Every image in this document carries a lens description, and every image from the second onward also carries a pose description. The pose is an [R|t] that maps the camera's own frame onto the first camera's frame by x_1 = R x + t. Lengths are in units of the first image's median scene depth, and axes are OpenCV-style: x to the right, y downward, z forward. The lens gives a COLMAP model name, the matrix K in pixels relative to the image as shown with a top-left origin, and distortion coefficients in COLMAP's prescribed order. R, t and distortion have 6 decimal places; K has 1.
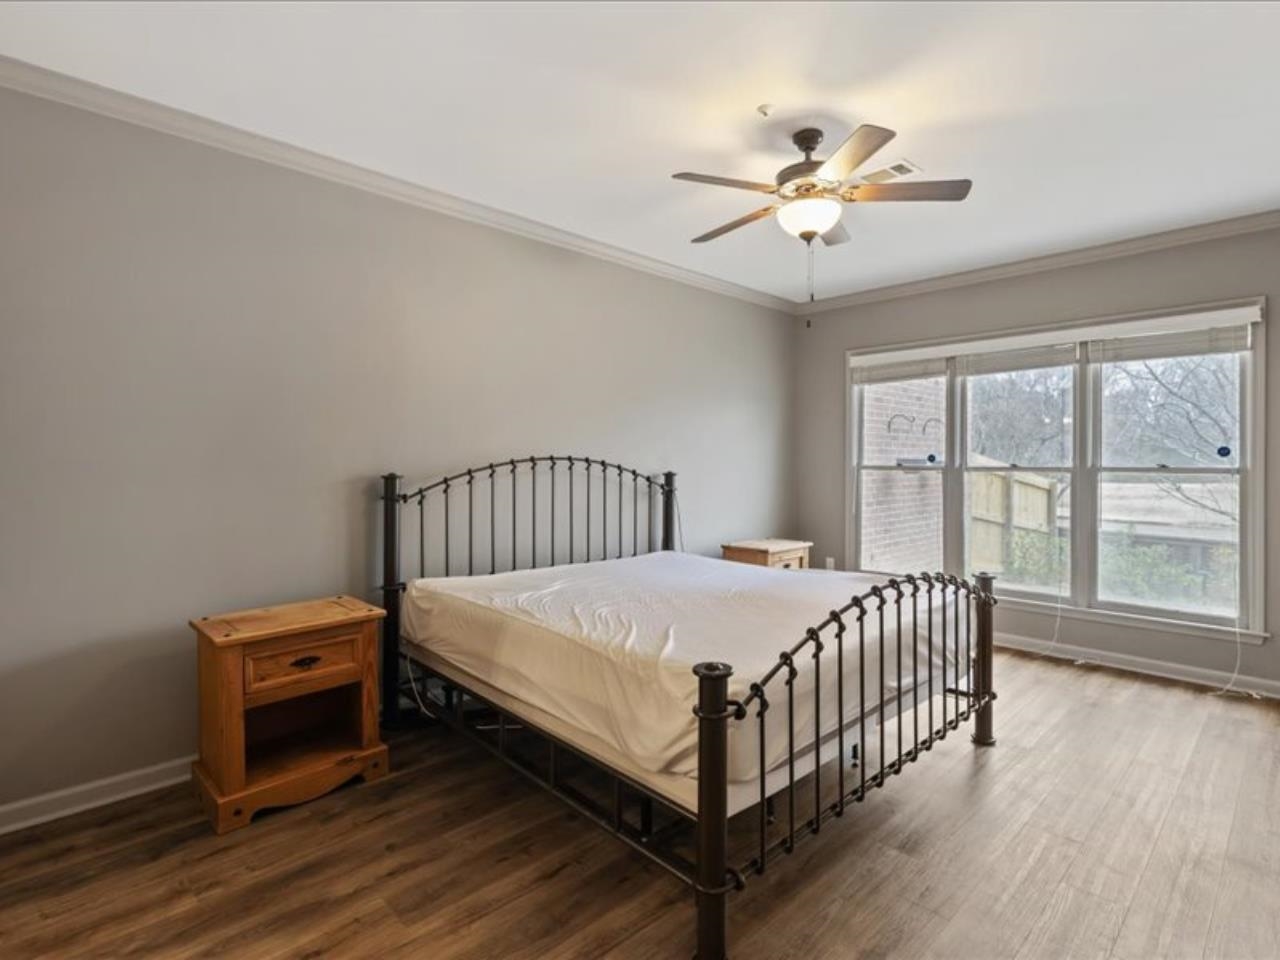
lens RADIAL K [[656.9, 0, 644.5], [0, 656.9, 443.4], [0, 0, 1]] dist [0.001225, 0.001526]
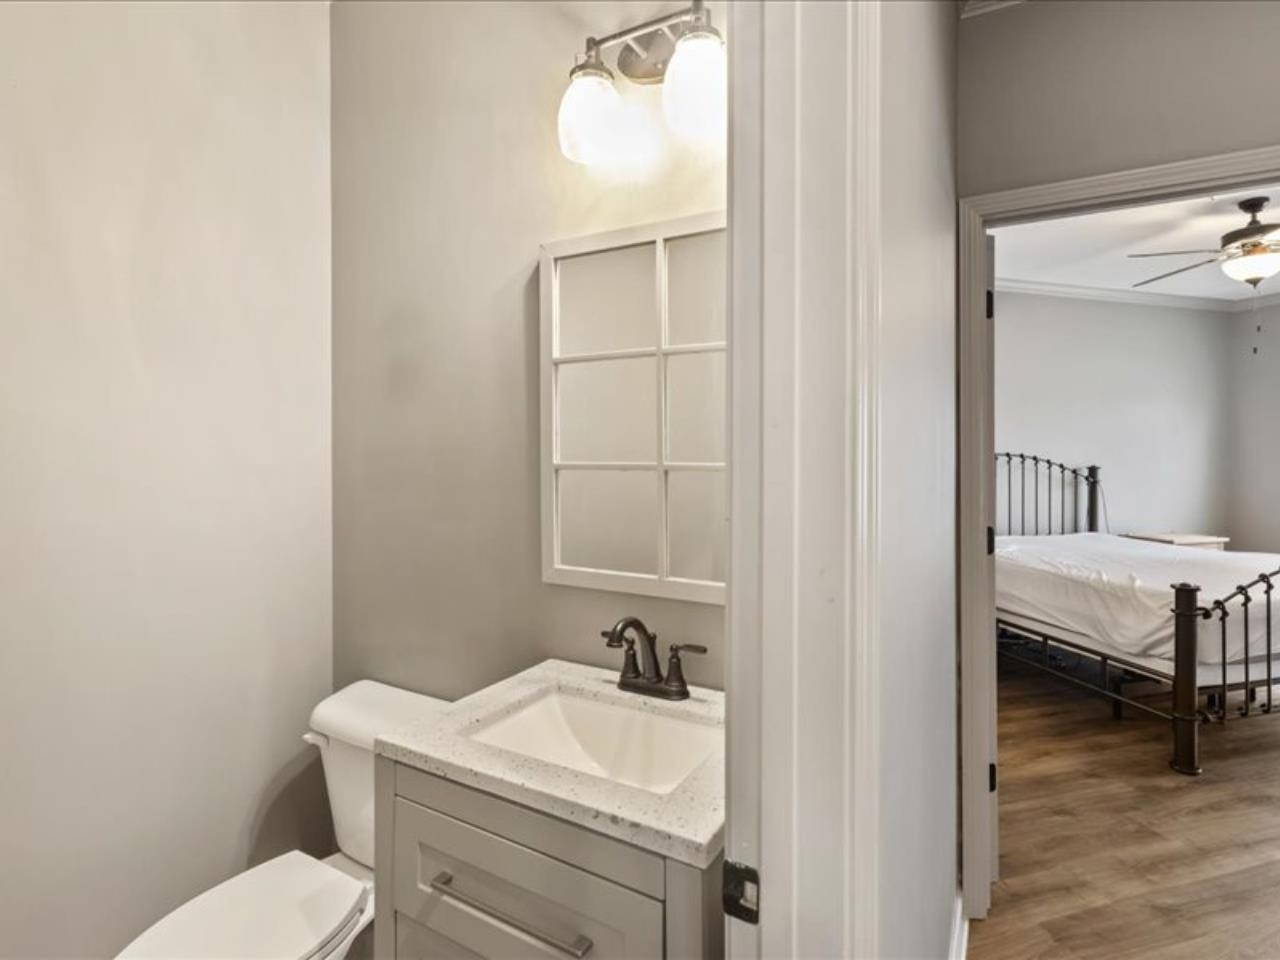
lens RADIAL K [[656.9, 0, 644.5], [0, 656.9, 443.4], [0, 0, 1]] dist [0.001225, 0.001526]
pose [[0.884177, -0.007973, -0.467083, -0.261778], [0.015526, 0.999804, 0.012323, -0.049754], [0.466893, -0.018148, 0.884127, -0.886960]]
